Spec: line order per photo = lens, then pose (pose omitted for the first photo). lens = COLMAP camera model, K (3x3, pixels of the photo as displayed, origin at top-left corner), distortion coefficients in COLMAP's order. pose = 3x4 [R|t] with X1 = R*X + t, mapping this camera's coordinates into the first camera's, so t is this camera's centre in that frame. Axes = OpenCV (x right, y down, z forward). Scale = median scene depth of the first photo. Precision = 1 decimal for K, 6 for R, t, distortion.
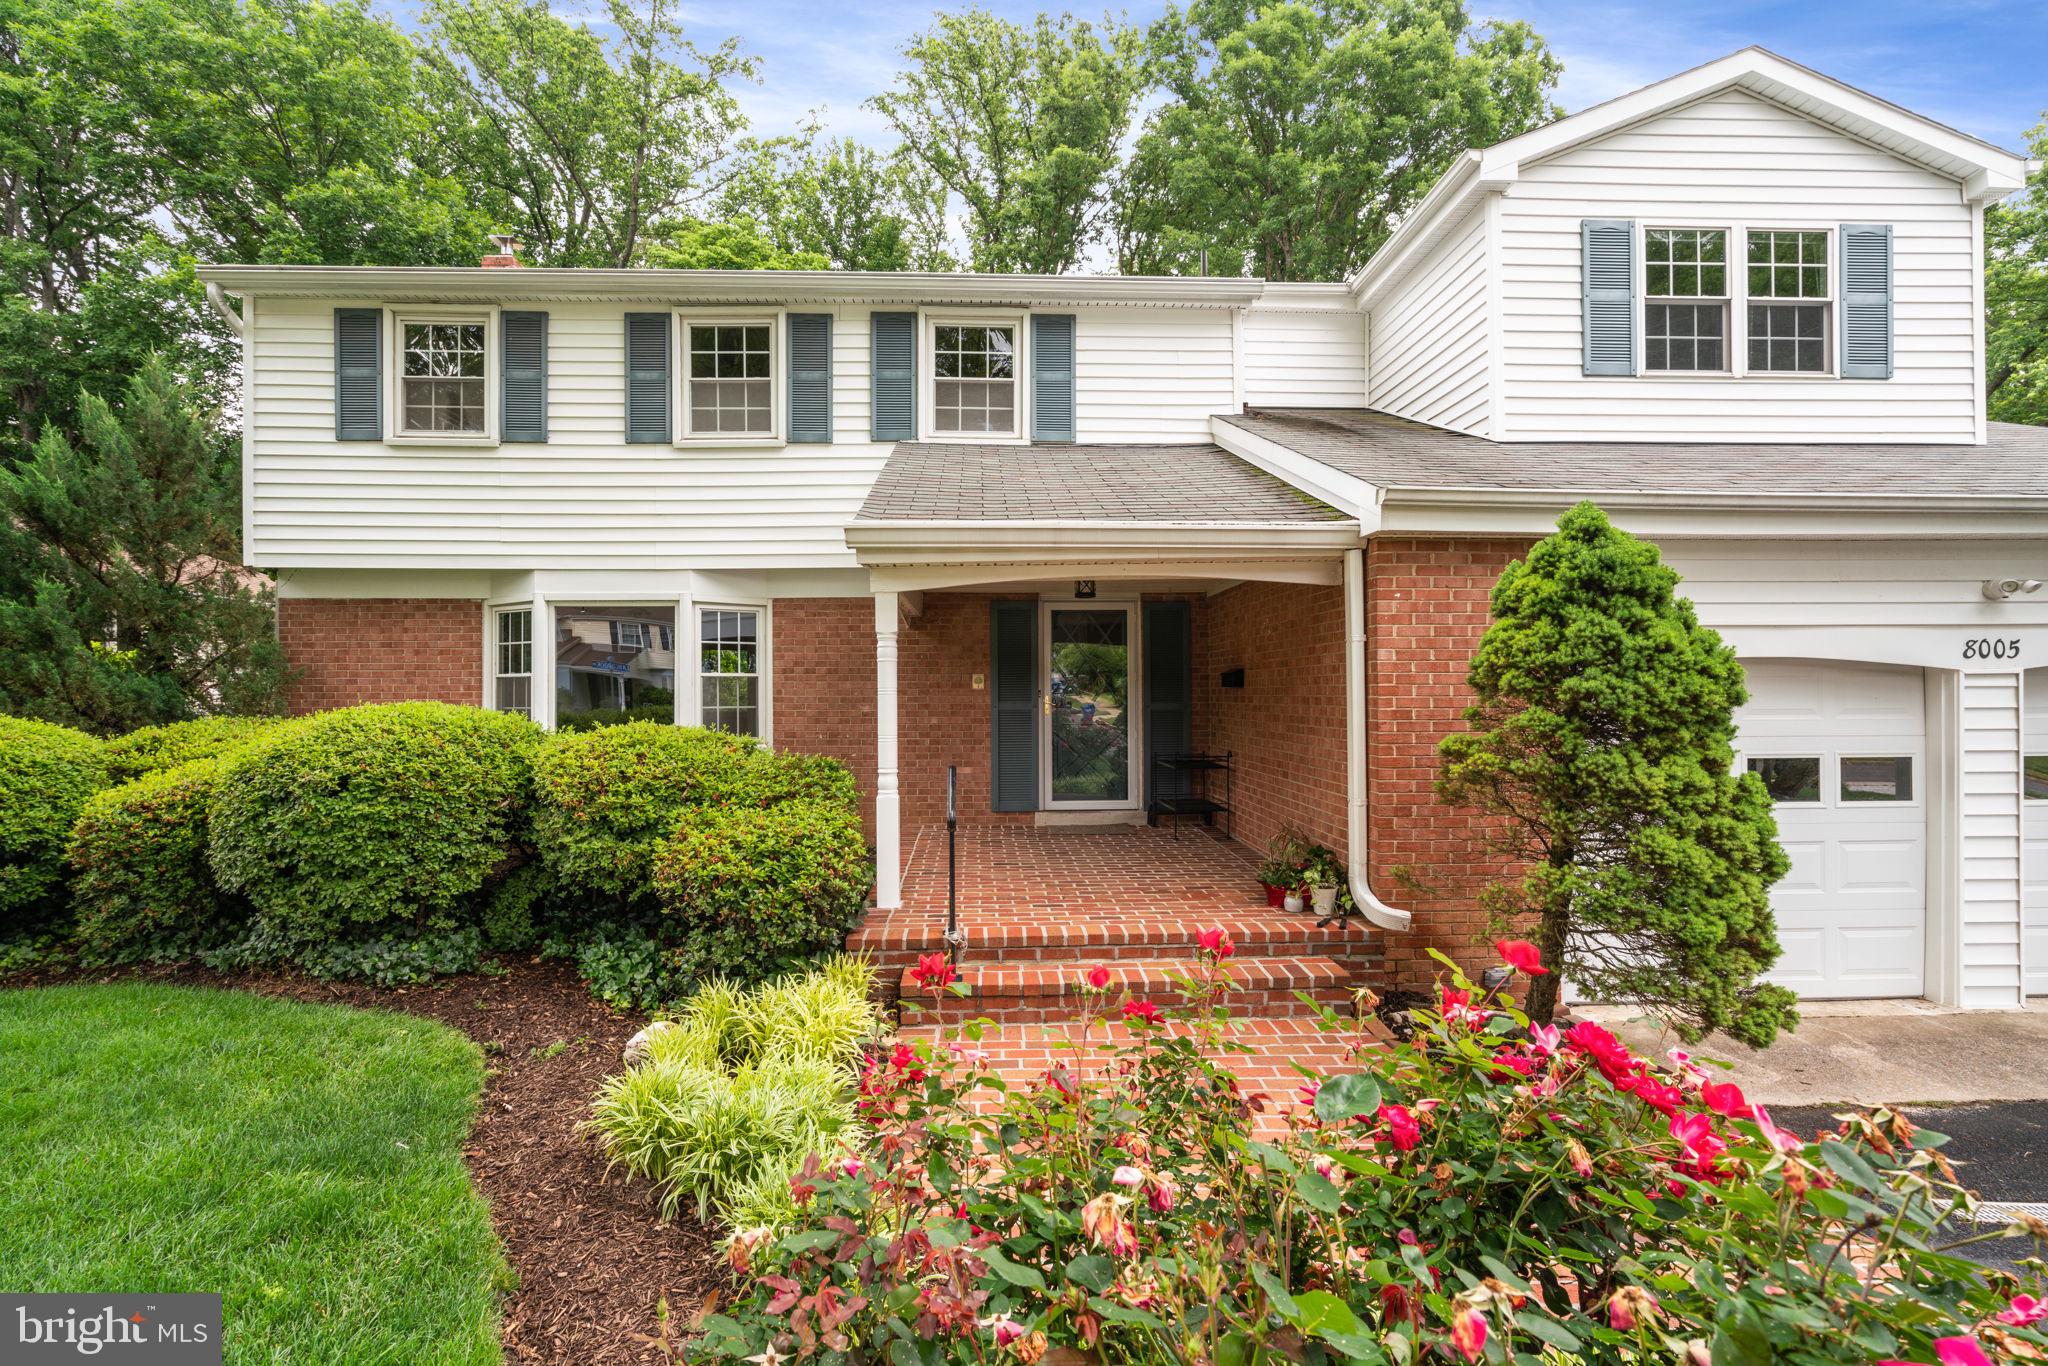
lens RADIAL K [[1047.5, 0, 1036.5], [0, 1047.5, 705.6], [0, 0, 1]] dist [-0.000186, 0.000506]
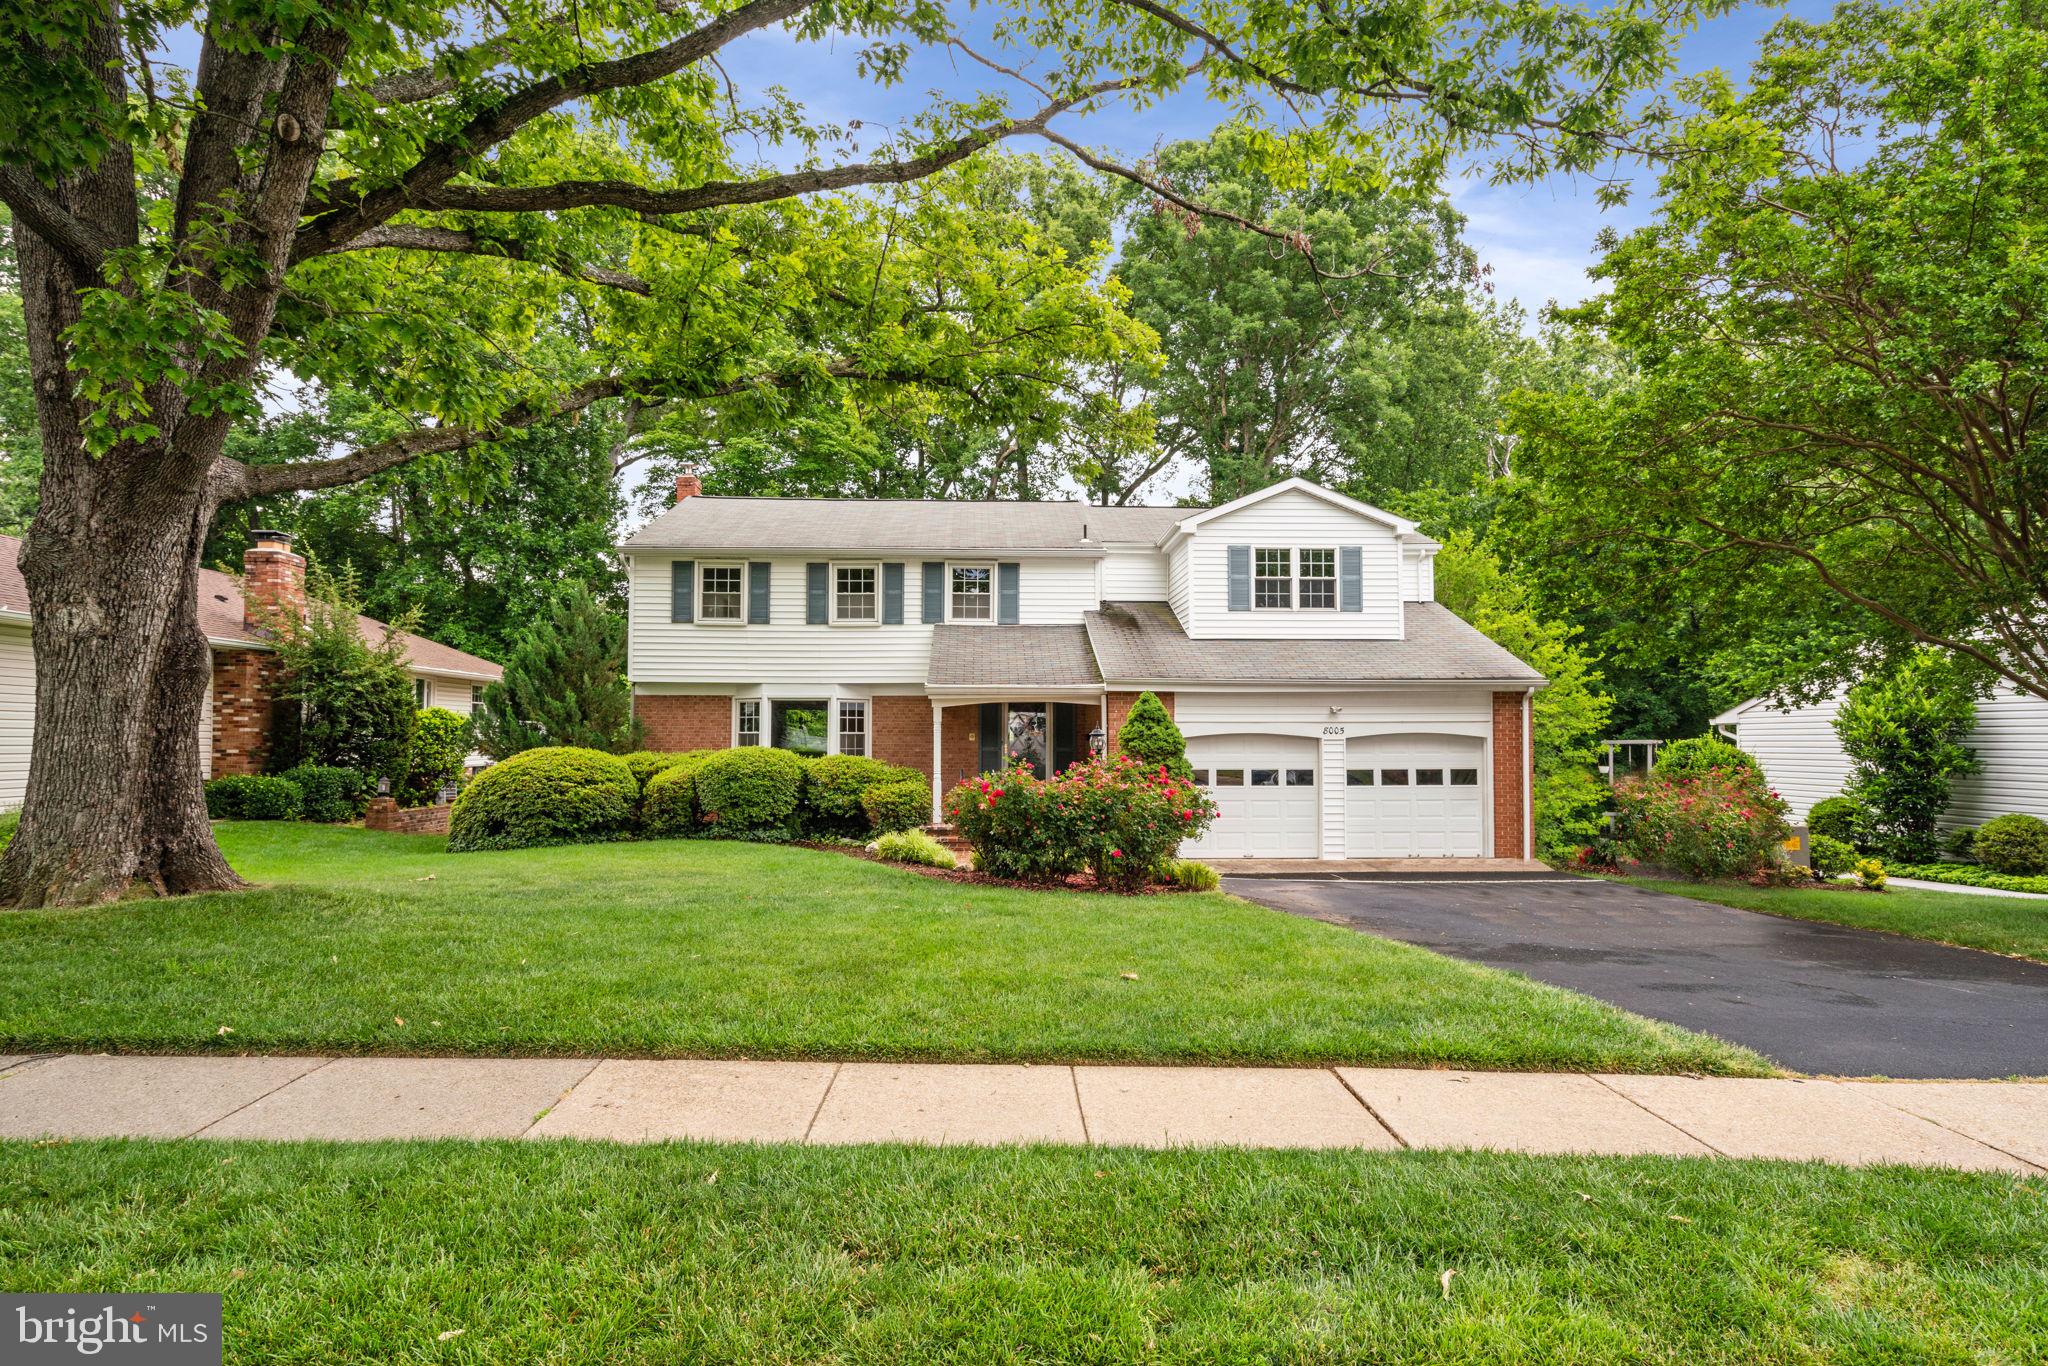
lens RADIAL K [[1047.5, 0, 1036.5], [0, 1047.5, 705.6], [0, 0, 1]] dist [-0.000186, 0.000506]
pose [[0.999980, 0.006228, -0.001105, 0.076916], [-0.006269, 0.999065, -0.042777, 0.002156], [0.000837, 0.042784, 0.999084, -1.114091]]
